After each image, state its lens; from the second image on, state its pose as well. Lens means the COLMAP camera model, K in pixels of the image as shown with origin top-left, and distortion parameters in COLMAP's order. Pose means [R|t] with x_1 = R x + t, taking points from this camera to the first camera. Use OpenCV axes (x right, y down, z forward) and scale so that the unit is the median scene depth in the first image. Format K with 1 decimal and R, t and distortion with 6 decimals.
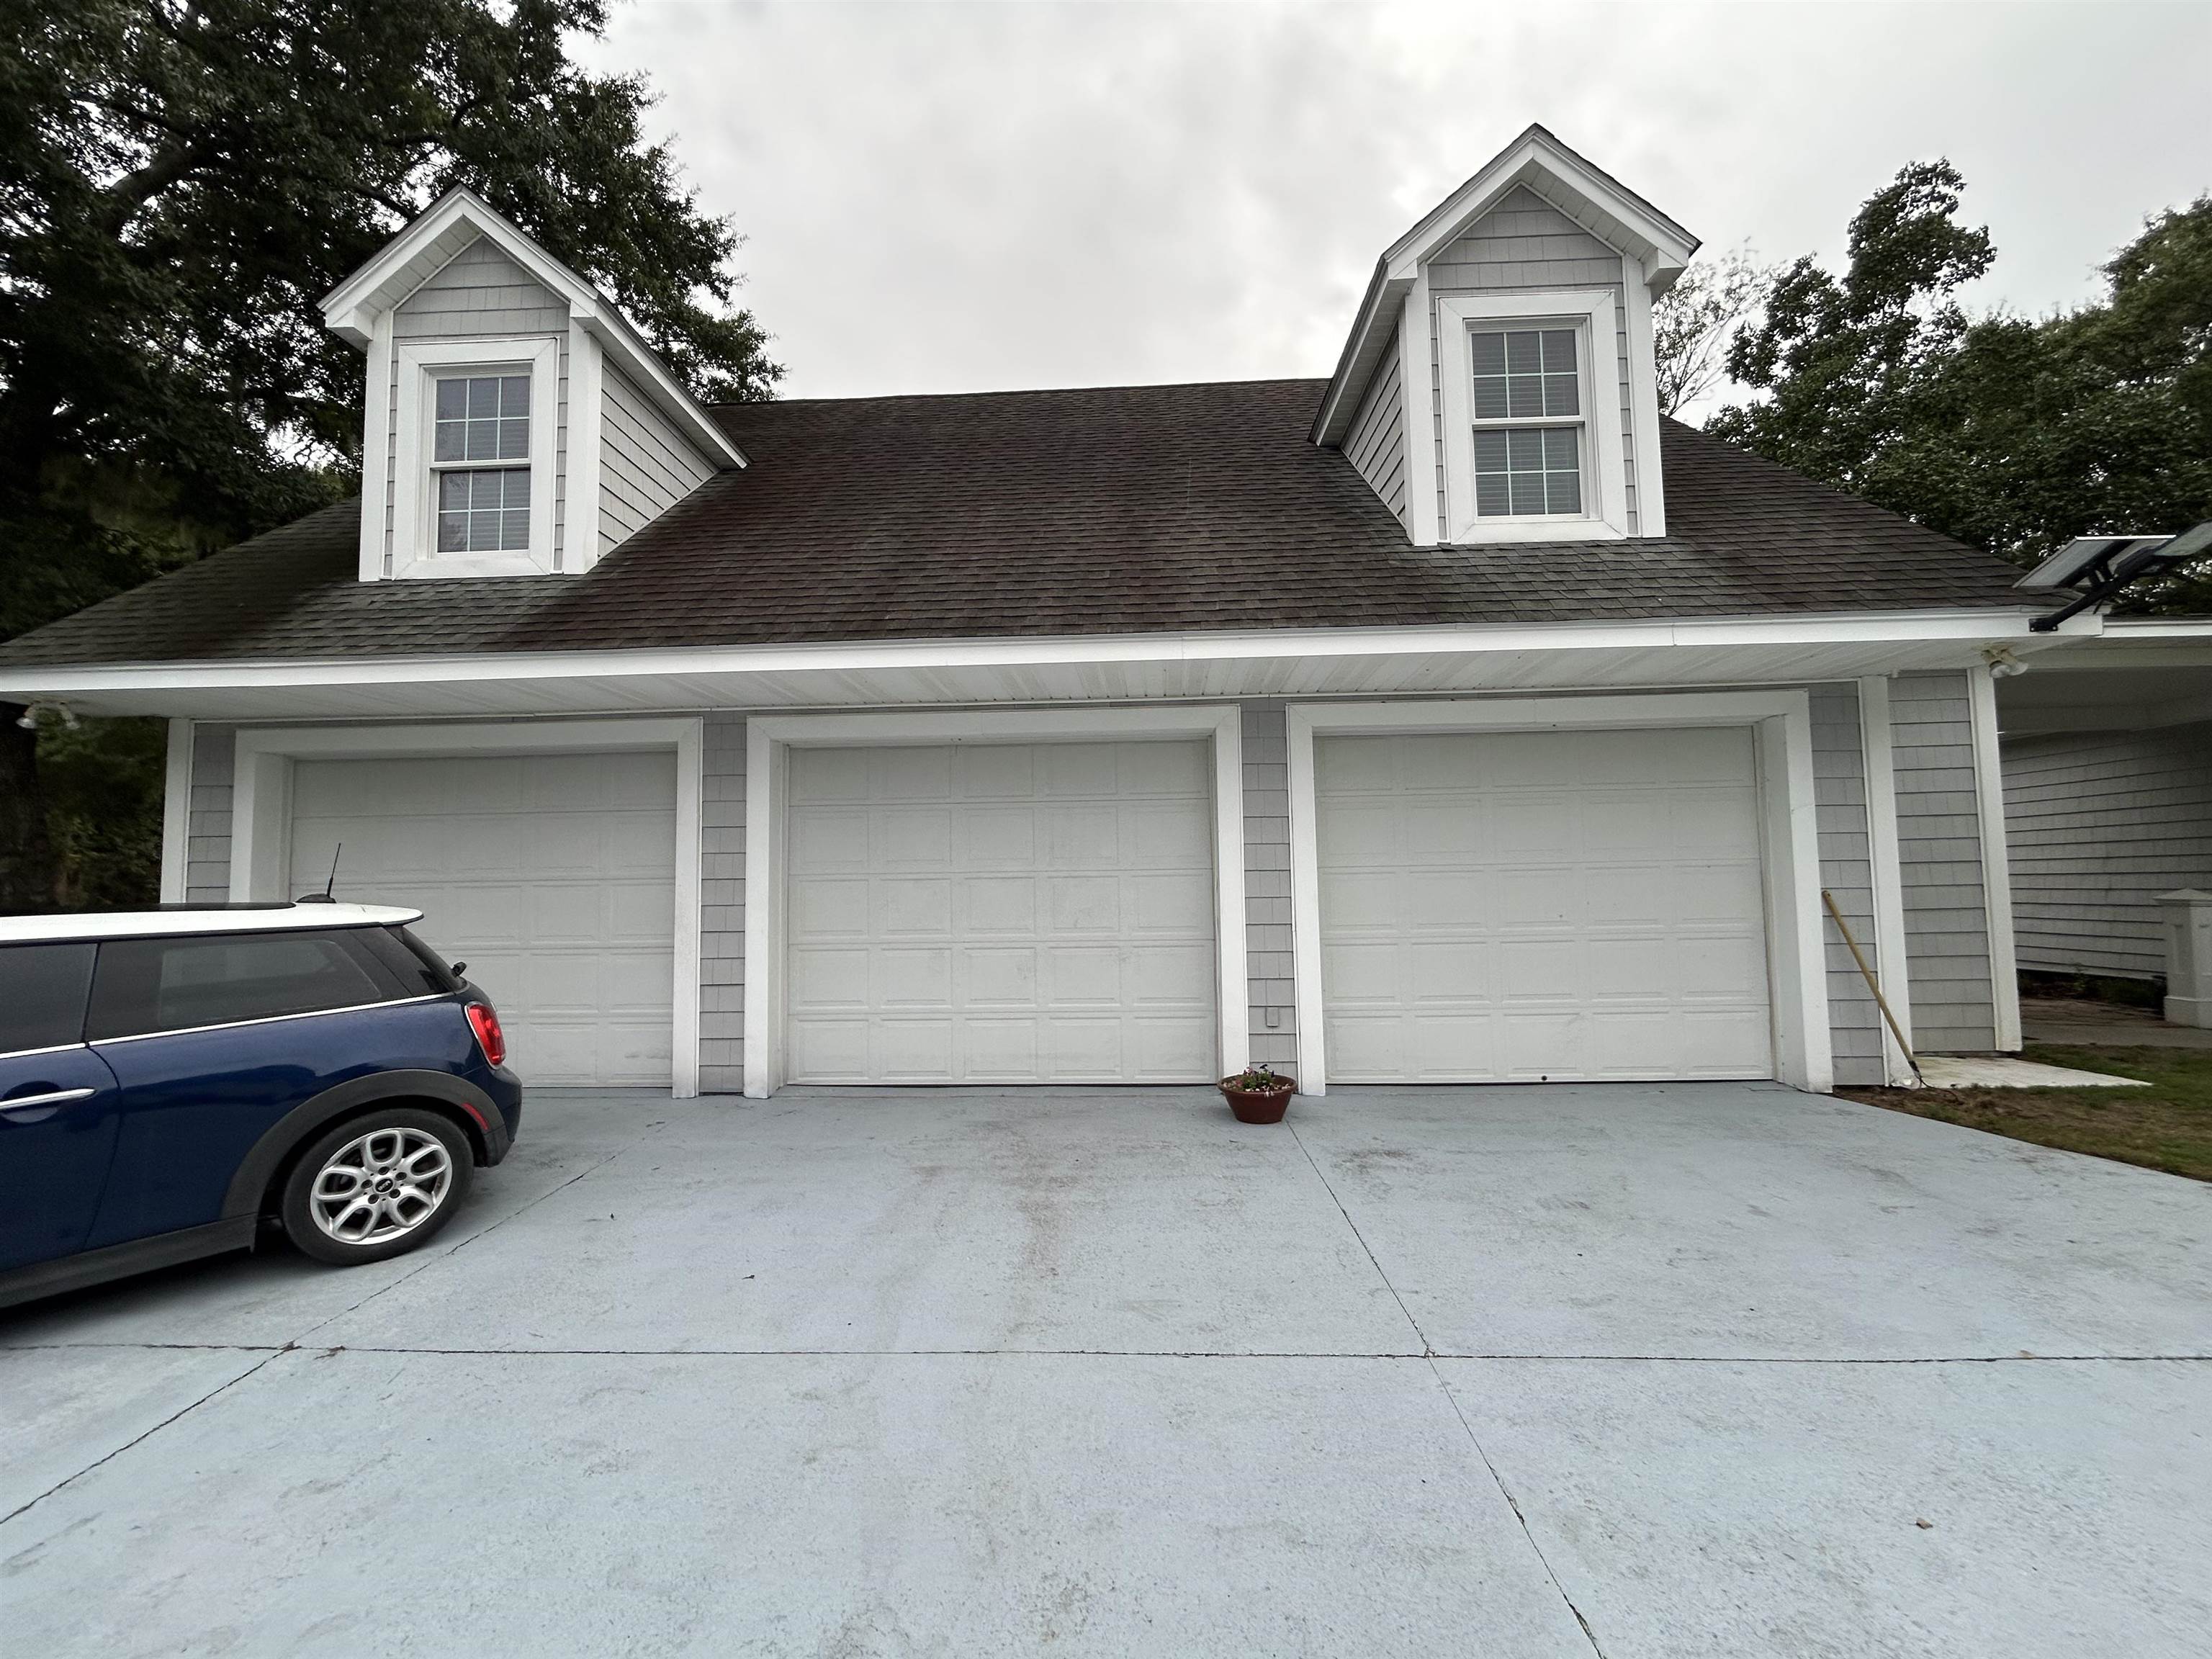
lens RADIAL K [[890.9, 0, 1101.8], [0, 890.9, 825.4], [0, 0, 1]] dist [0.000707, 0.000906]
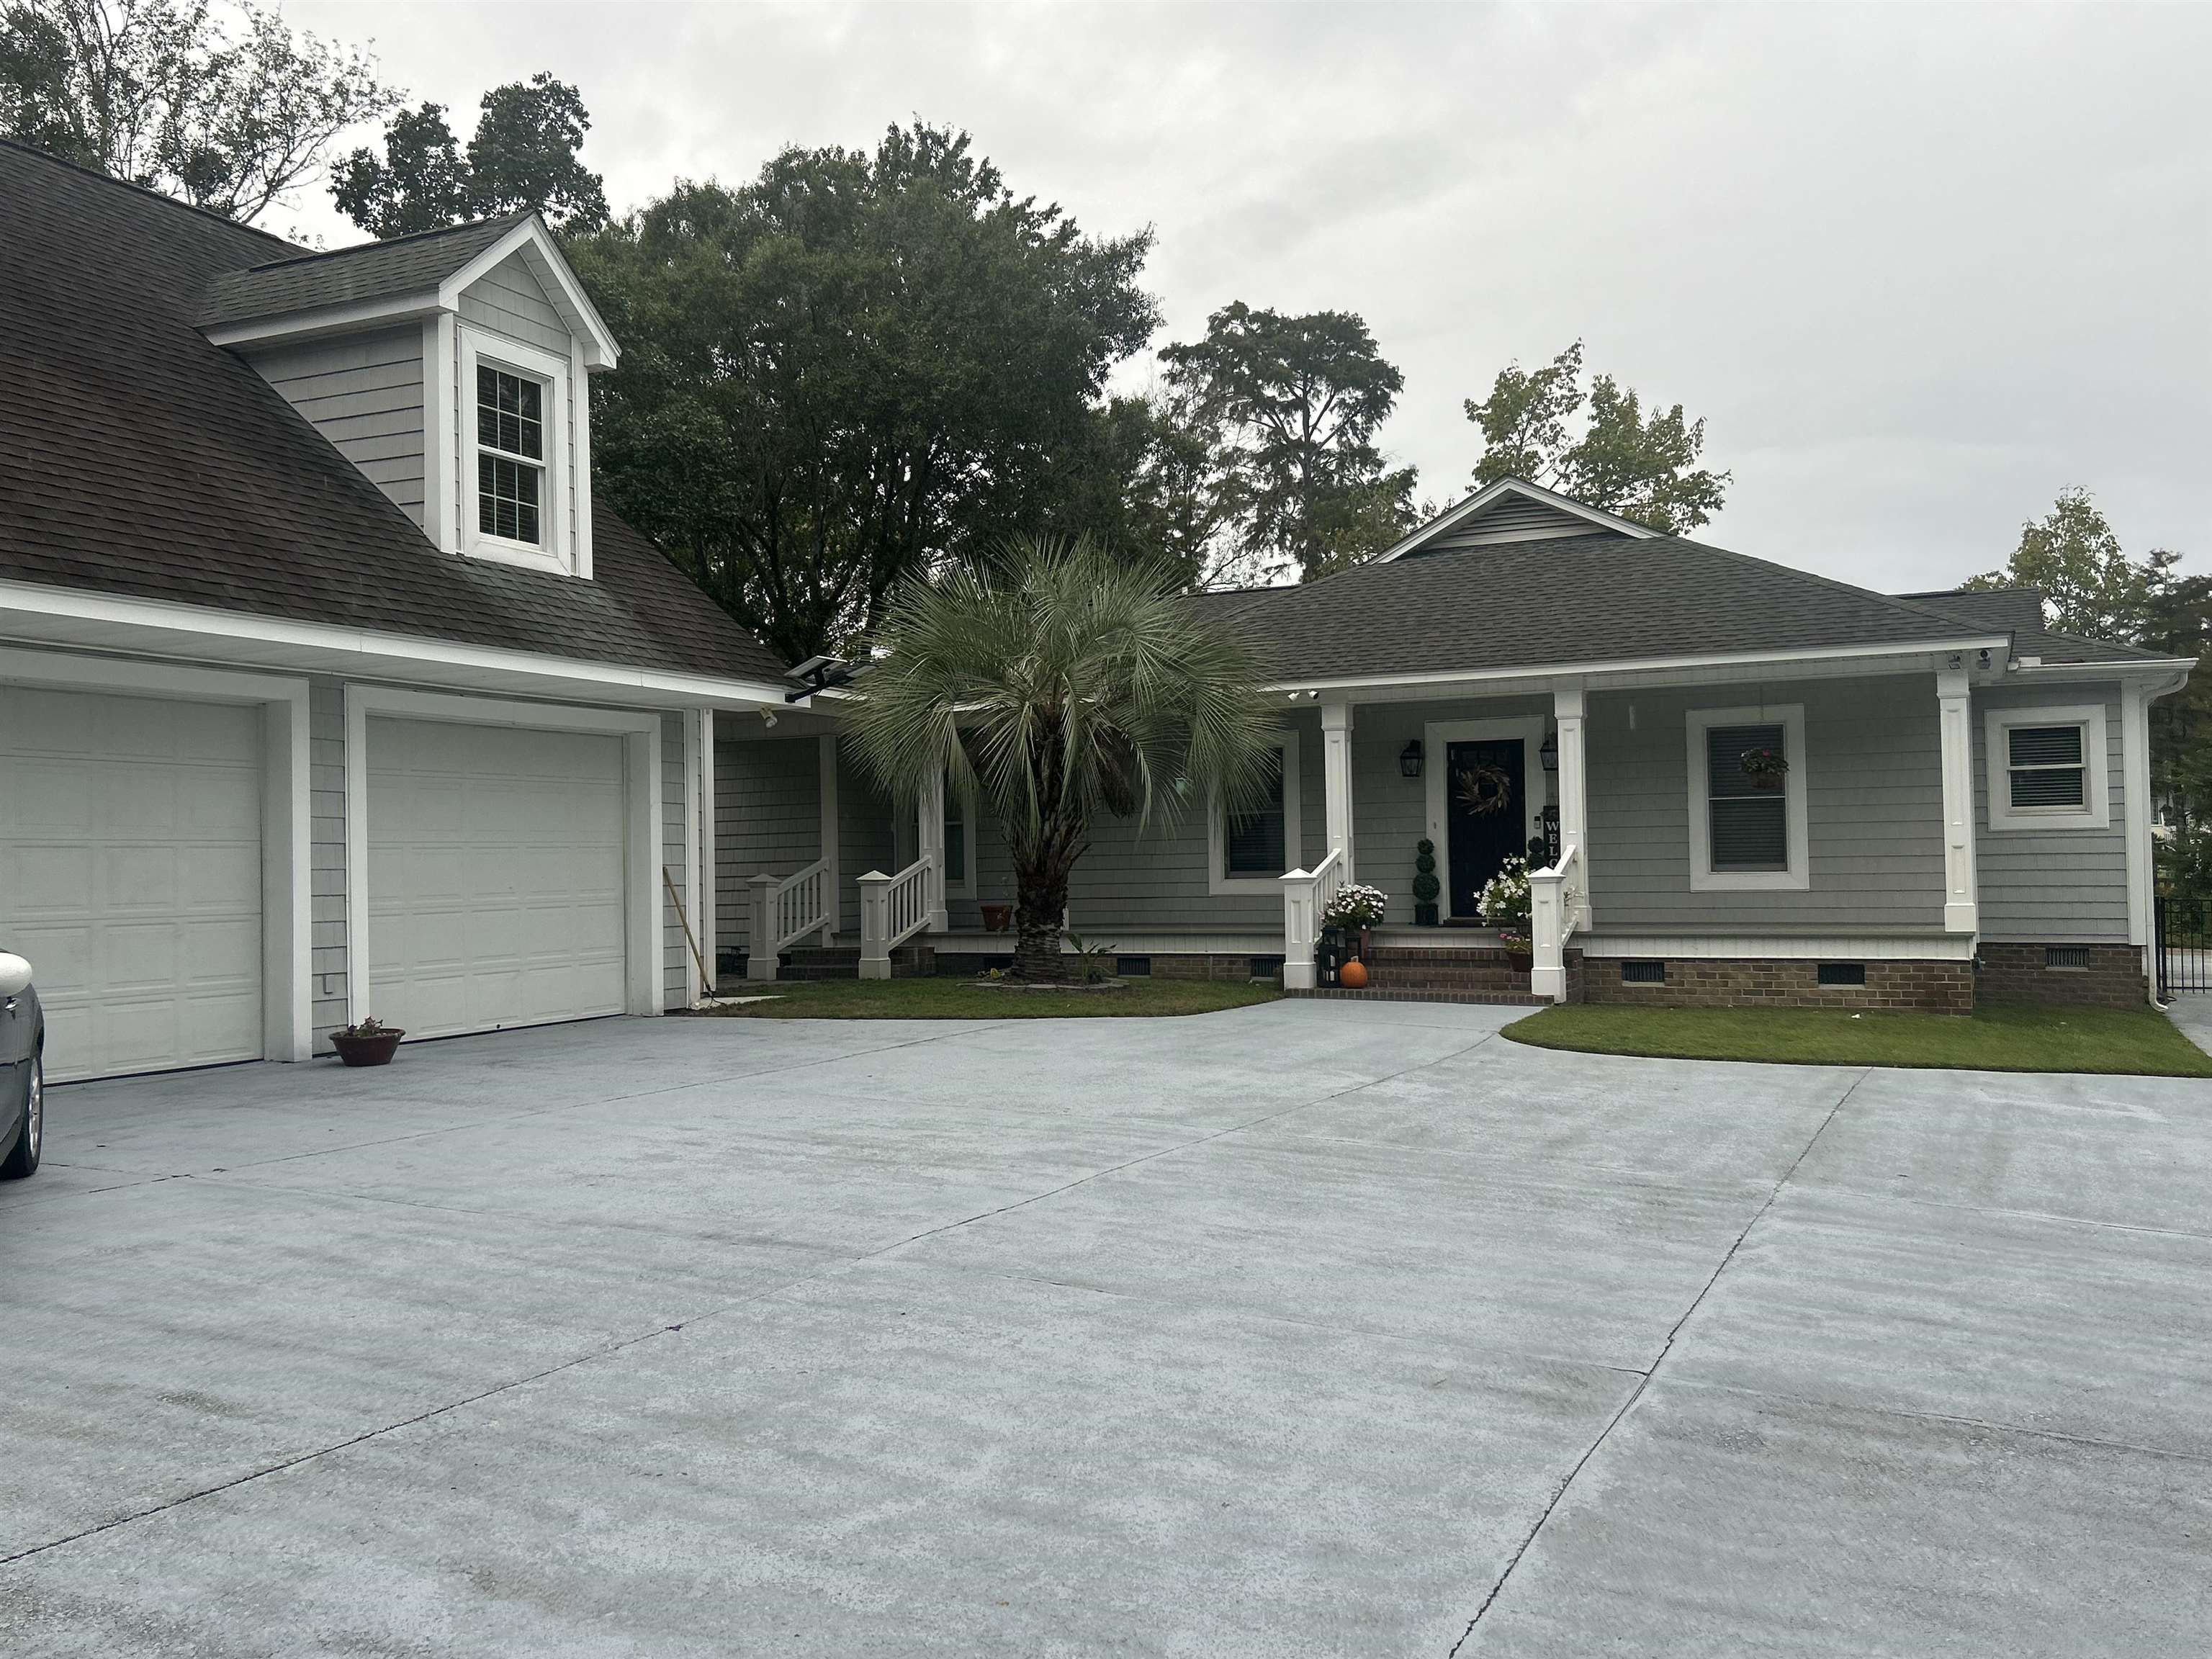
lens RADIAL K [[1878.9, 0, 1102.9], [0, 1878.9, 837.0], [0, 0, 1]] dist [0.041599, -0.011844]
pose [[0.388099, 0.023470, 0.921319, -1.445462], [-0.047137, 0.998873, -0.005589, 0.012581], [-0.920411, -0.041259, 0.388768, -0.660997]]
